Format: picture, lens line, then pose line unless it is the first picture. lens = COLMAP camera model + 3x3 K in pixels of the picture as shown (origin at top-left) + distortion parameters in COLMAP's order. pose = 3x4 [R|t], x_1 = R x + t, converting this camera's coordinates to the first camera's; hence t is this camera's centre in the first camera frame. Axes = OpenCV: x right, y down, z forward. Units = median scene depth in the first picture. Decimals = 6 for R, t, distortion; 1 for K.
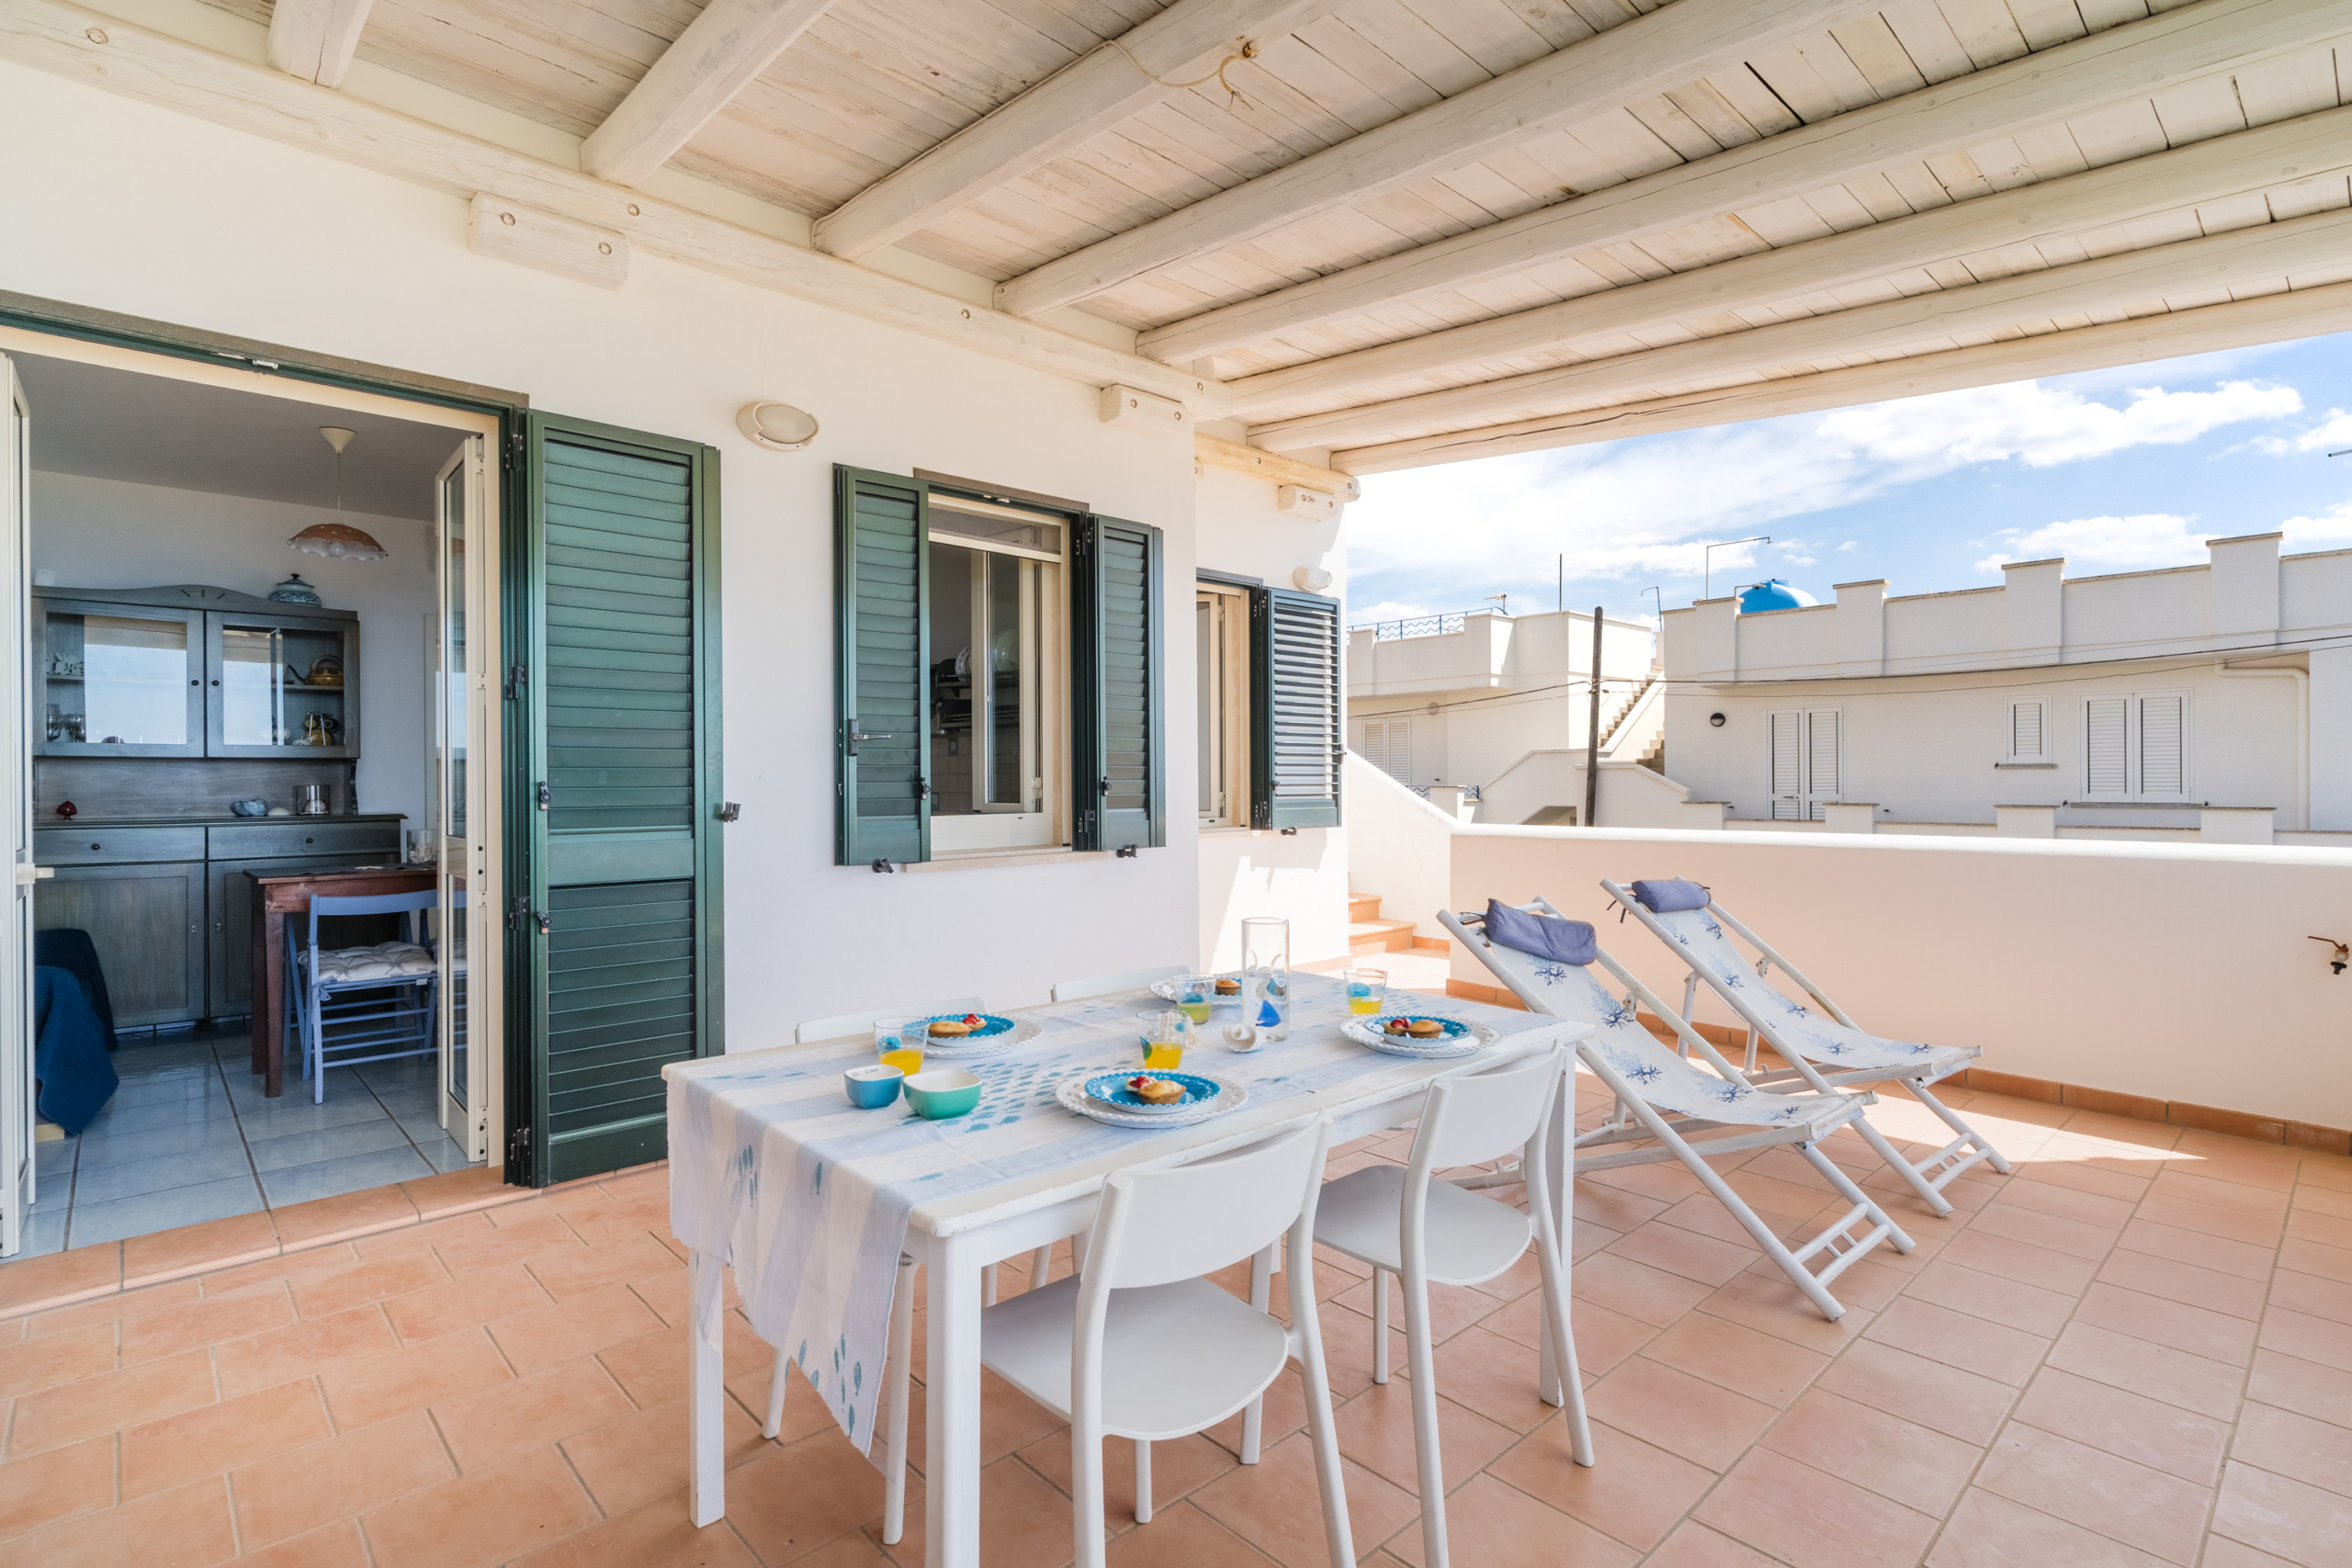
lens RADIAL K [[1127.8, 0, 1171.2], [0, 1127.8, 796.1], [0, 0, 1]] dist [0.000842, 0.000235]
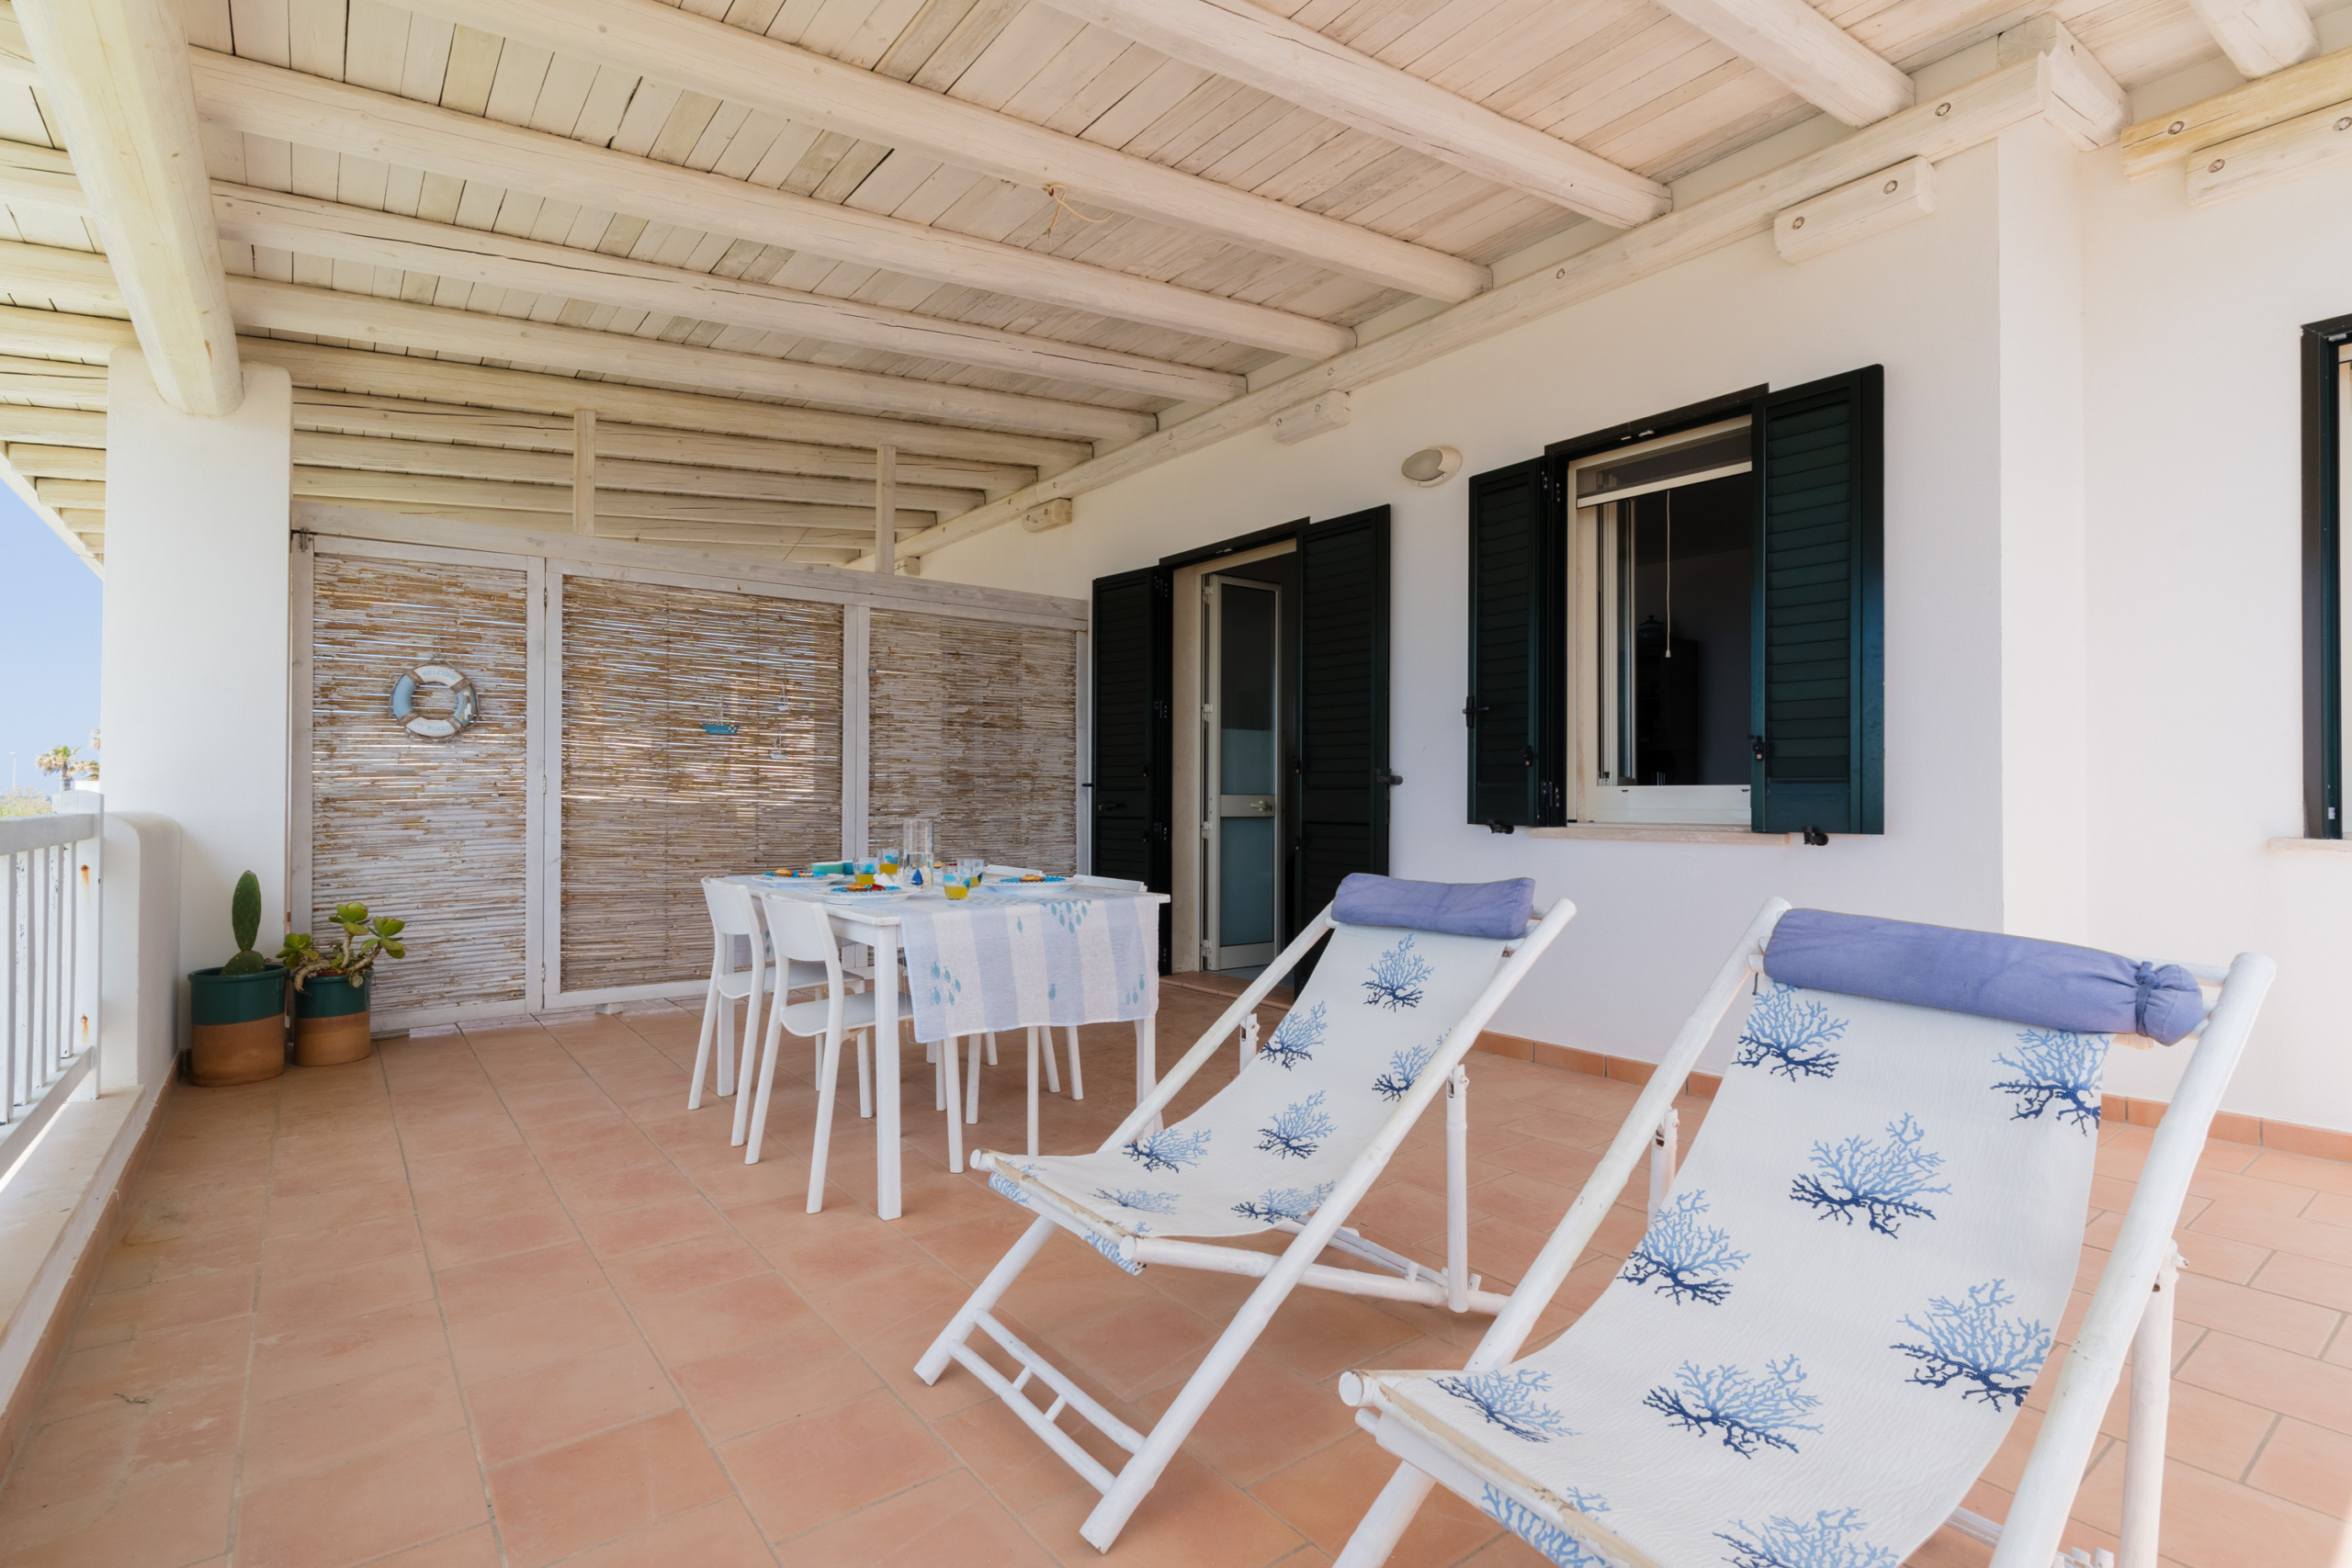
lens RADIAL K [[1120.7, 0, 1176.0], [0, 1120.7, 784.0], [0, 0, 1]] dist [-0.002987, -0.000514]
pose [[-0.085176, -0.004804, -0.996354, 0.636181], [-0.014244, 0.999892, -0.003604, 0.021818], [0.996264, 0.013885, -0.085236, 0.579822]]
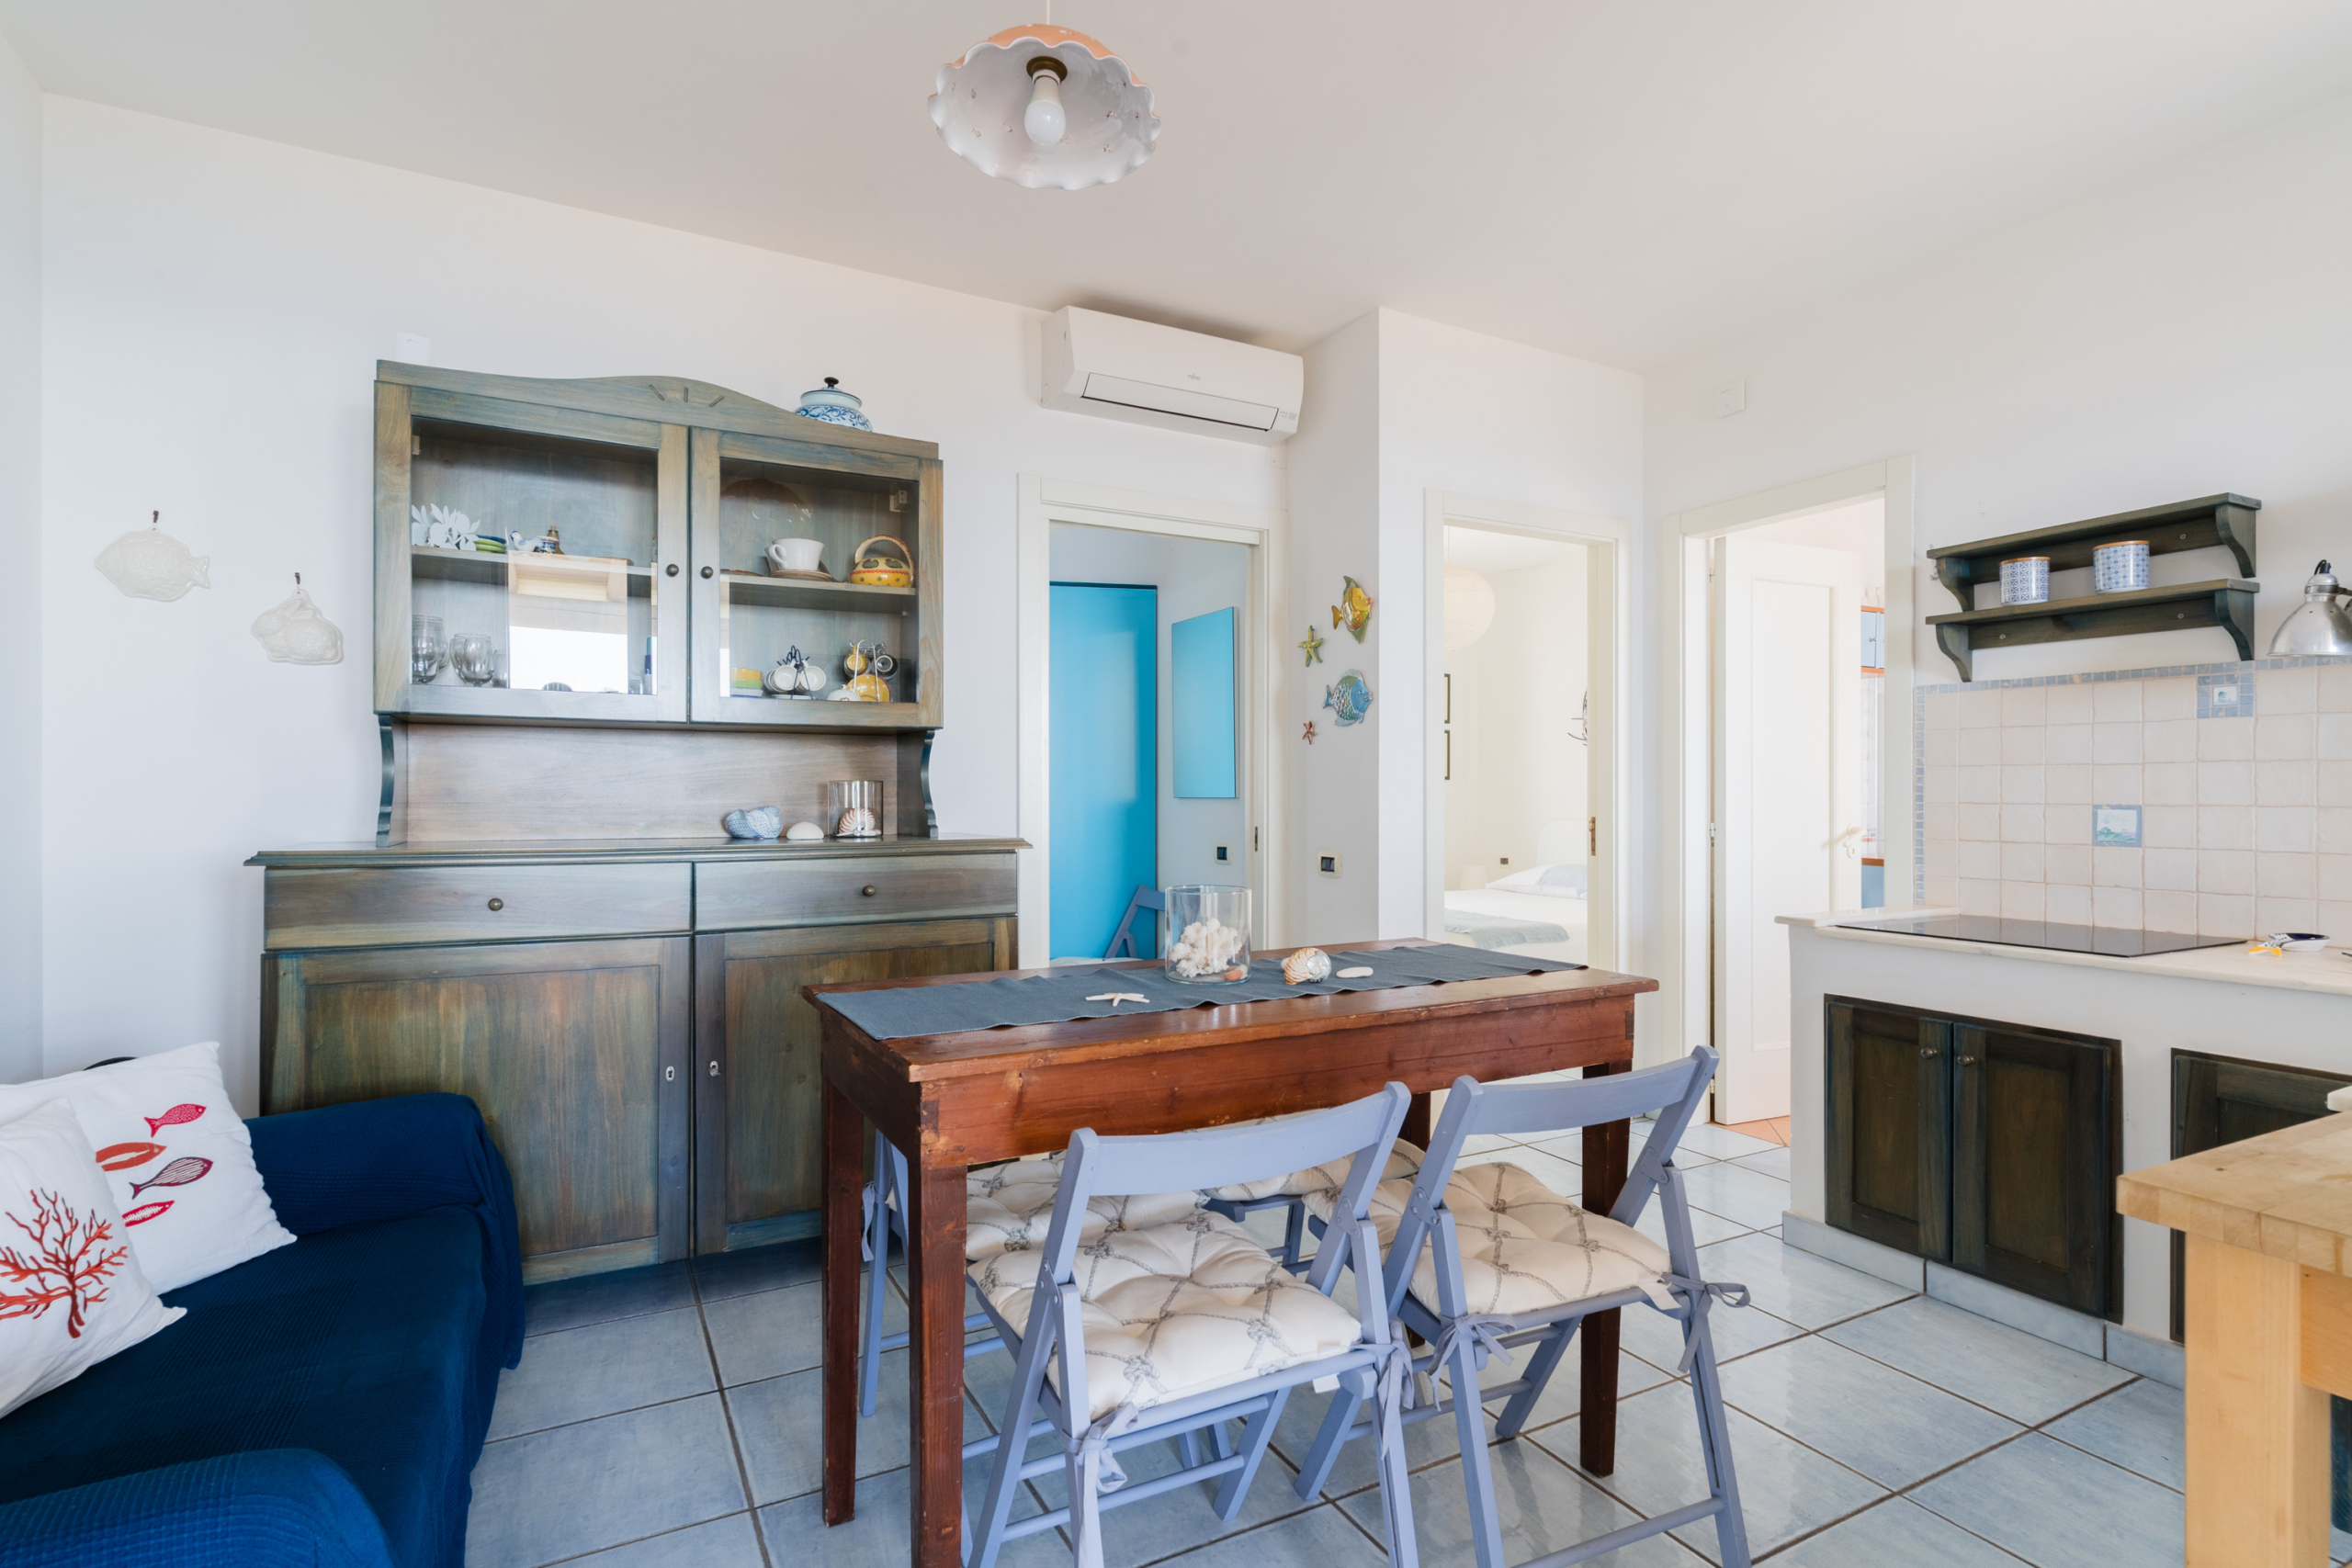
lens RADIAL K [[1148.6, 0, 1176.0], [0, 1148.6, 784.0], [0, 0, 1]] dist [0.000290, 0.000006]
pose [[0.969461, 0.002554, -0.245231, -0.535167], [-0.006637, 0.999853, -0.015827, -0.000383], [0.245155, 0.016971, 0.969335, 0.572426]]
